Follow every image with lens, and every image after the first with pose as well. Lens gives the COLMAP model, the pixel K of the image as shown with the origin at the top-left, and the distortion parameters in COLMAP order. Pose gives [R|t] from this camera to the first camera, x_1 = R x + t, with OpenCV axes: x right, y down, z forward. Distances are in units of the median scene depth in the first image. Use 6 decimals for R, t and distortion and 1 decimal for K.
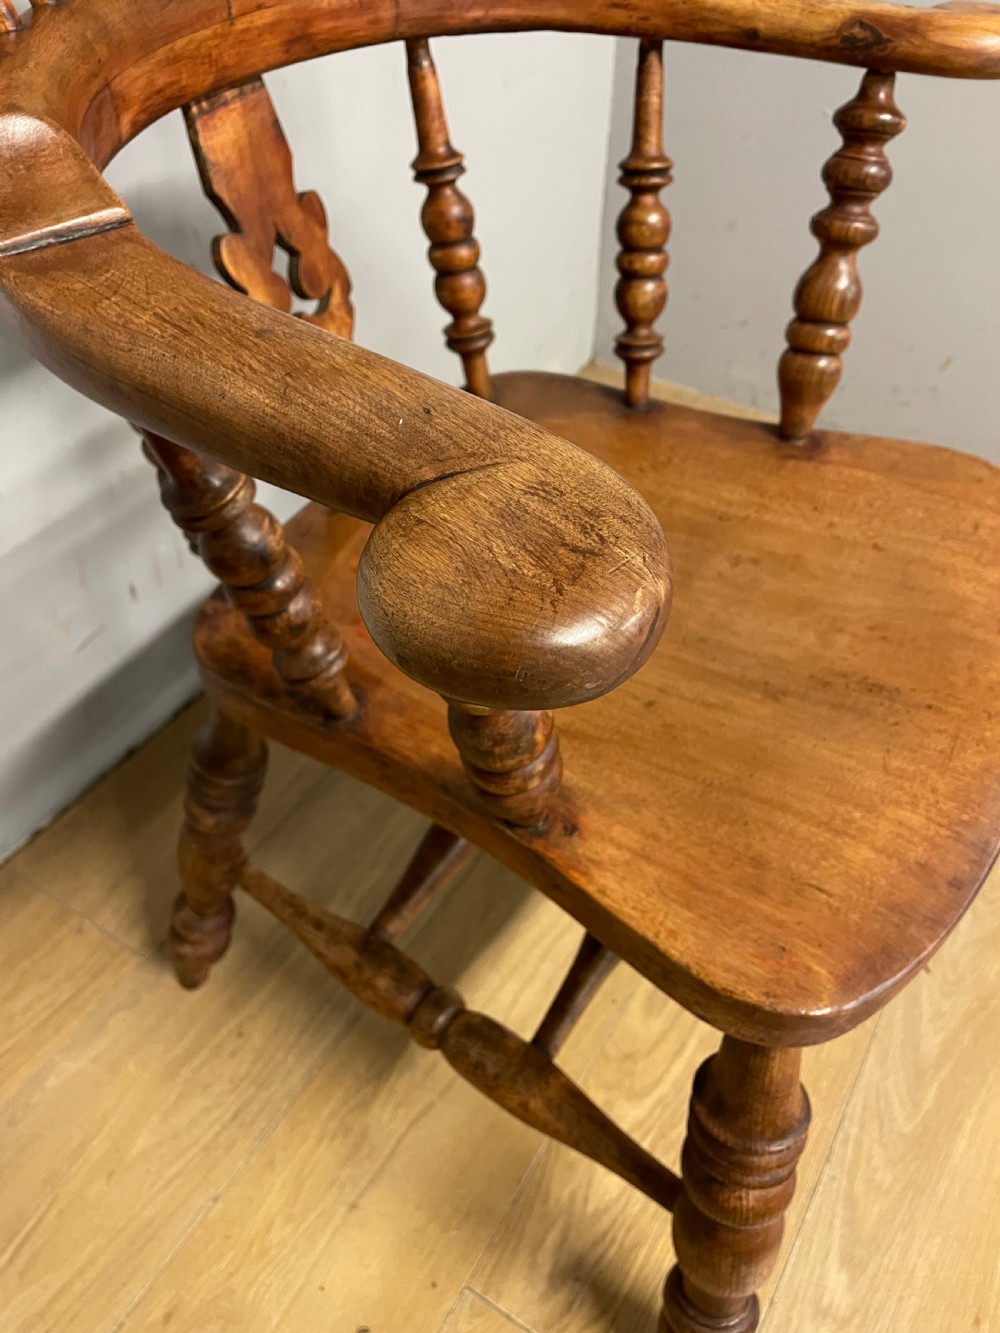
lens RADIAL K [[1027.9, 0, 487.6], [0, 1027.9, 658.4], [0, 0, 1]] dist [0.054772, -0.075209]
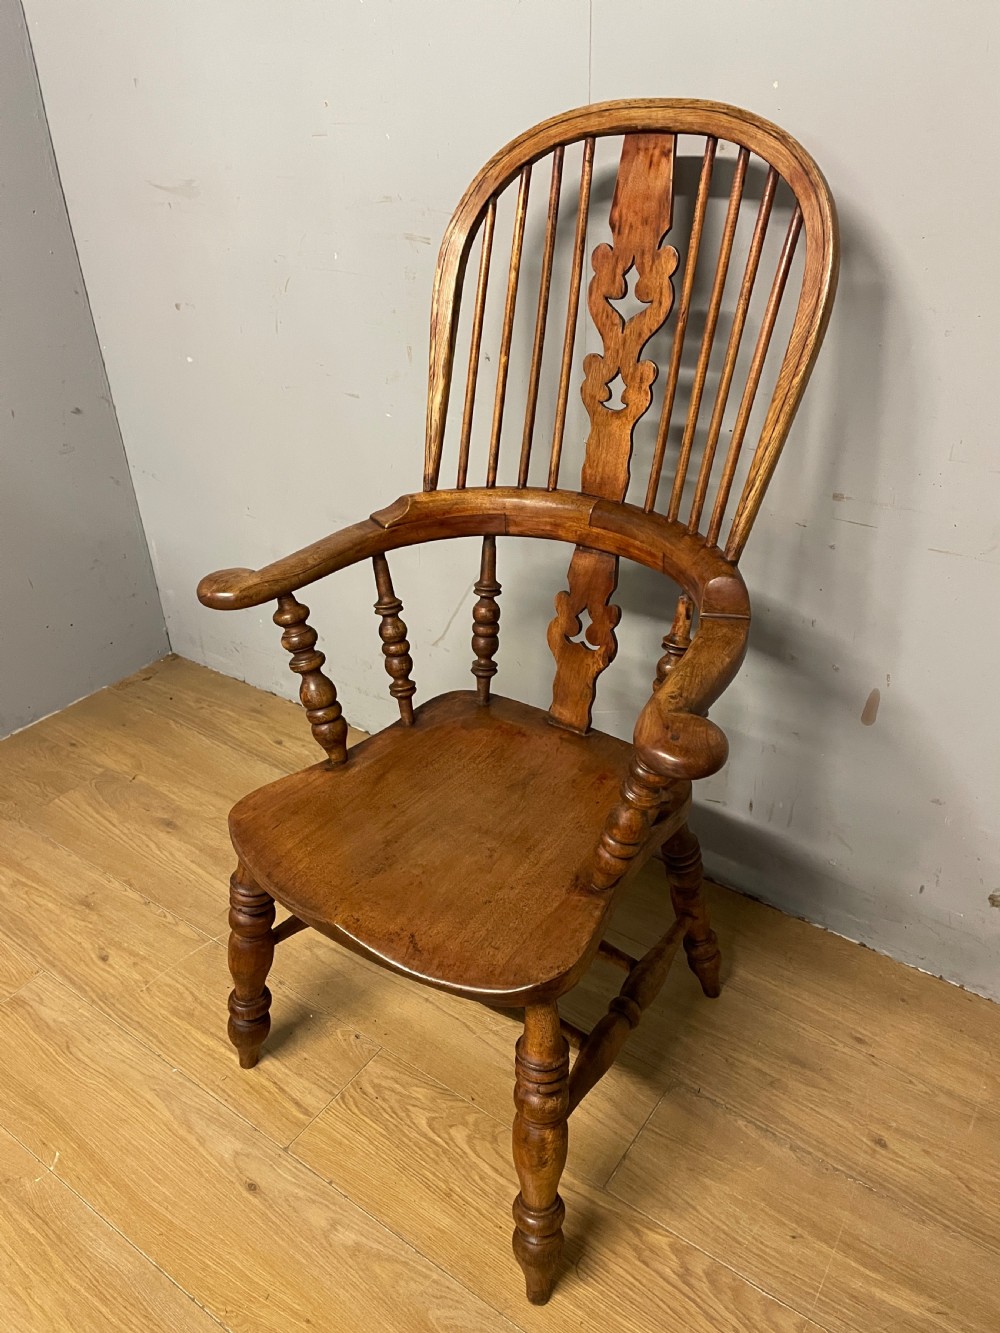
lens RADIAL K [[1009.5, 0, 498.6], [0, 1009.5, 666.4], [0, 0, 1]] dist [0.094870, -0.122565]
pose [[-0.109997, 0.501998, -0.857845, 1.634284], [-0.672265, 0.598138, 0.436222, -1.091052], [0.732093, 0.624683, 0.271682, 0.344845]]
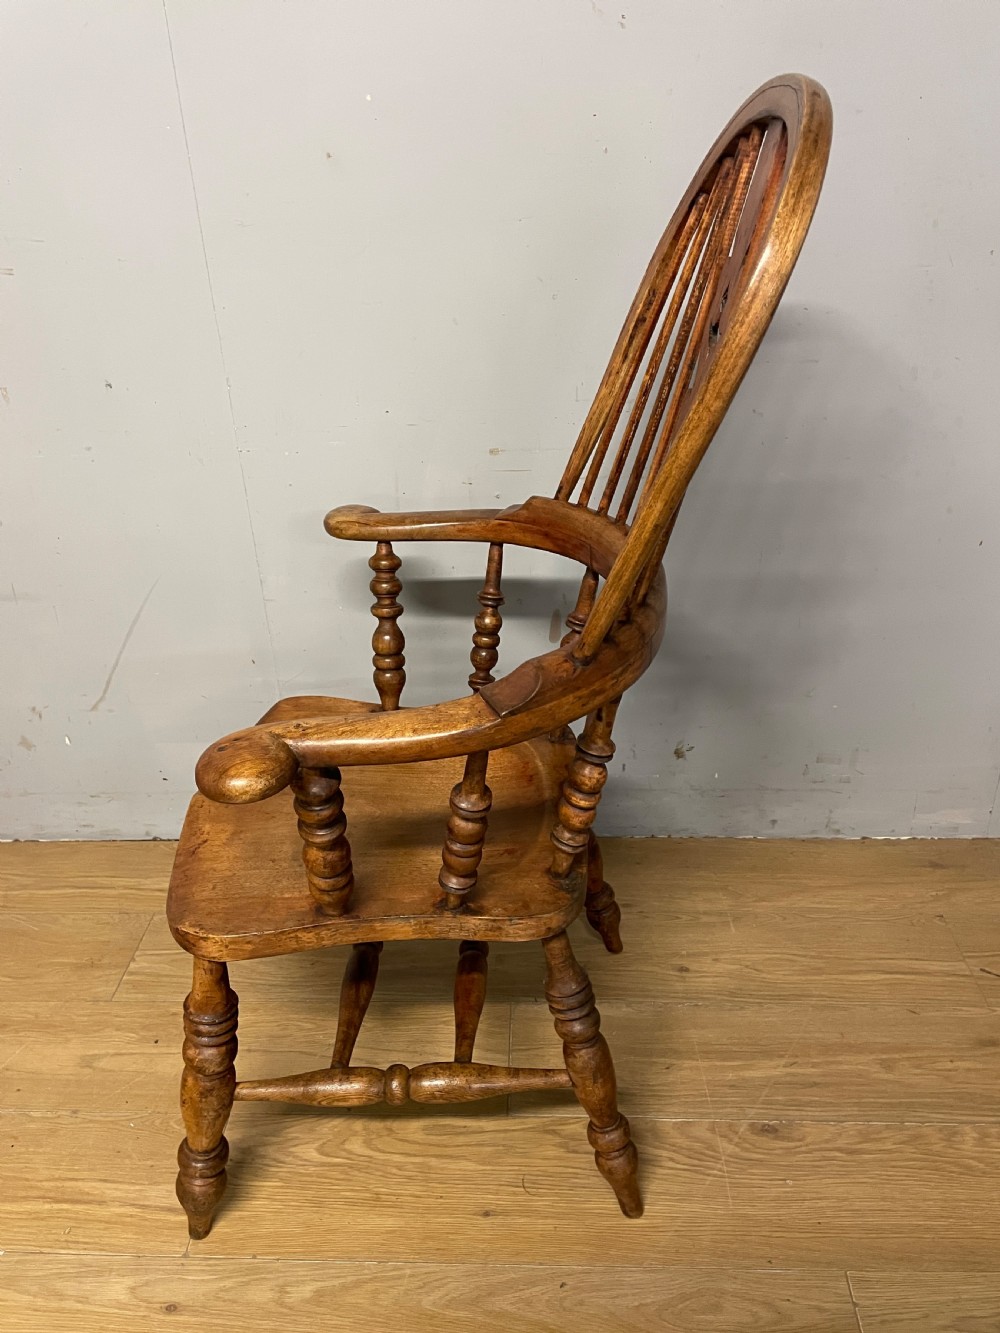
lens RADIAL K [[1009.5, 0, 493.2], [0, 1009.5, 658.2], [0, 0, 1]] dist [0.094870, -0.122565]
pose [[0.454683, 0.389206, -0.801113, 1.700600], [-0.587742, 0.806934, 0.058453, -0.614908], [0.669196, 0.444270, 0.595652, 0.004321]]
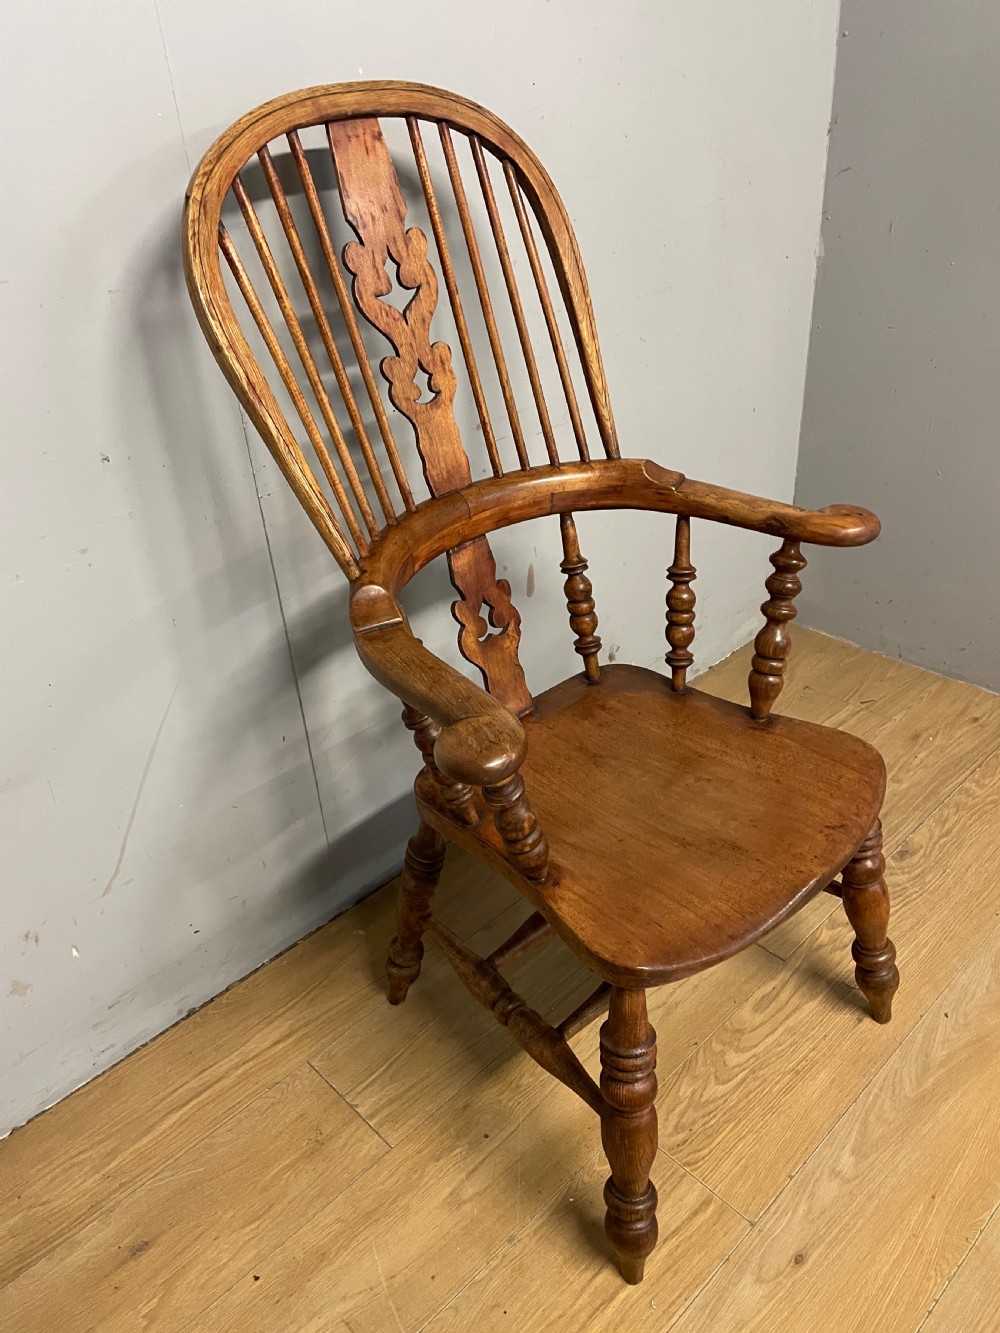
lens RADIAL K [[1009.5, 0, 504.5], [0, 1009.5, 662.8], [0, 0, 1]] dist [0.094870, -0.122565]
pose [[0.958292, 0.087189, -0.272166, 0.396899], [-0.144589, 0.969365, -0.198557, 0.118709], [0.246517, 0.229628, 0.941542, -0.877970]]
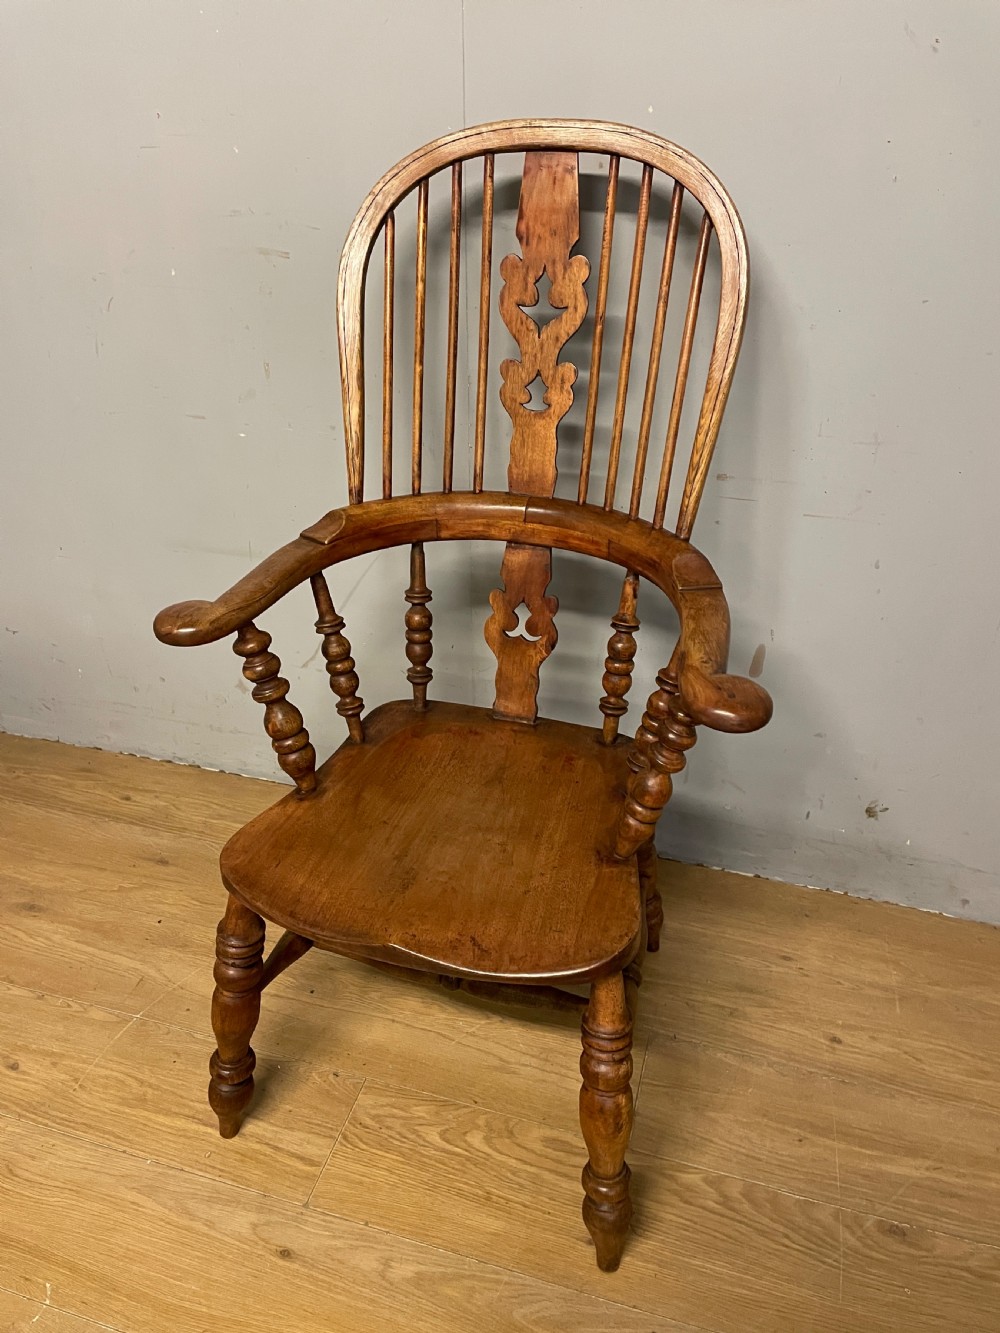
lens RADIAL K [[1009.5, 0, 500.3], [0, 1009.5, 656.4], [0, 0, 1]] dist [0.094870, -0.122565]
pose [[0.227128, 0.472752, -0.851421, 1.653247], [-0.680680, 0.702319, 0.208382, -0.718916], [0.696482, 0.532216, 0.481309, -0.037750]]
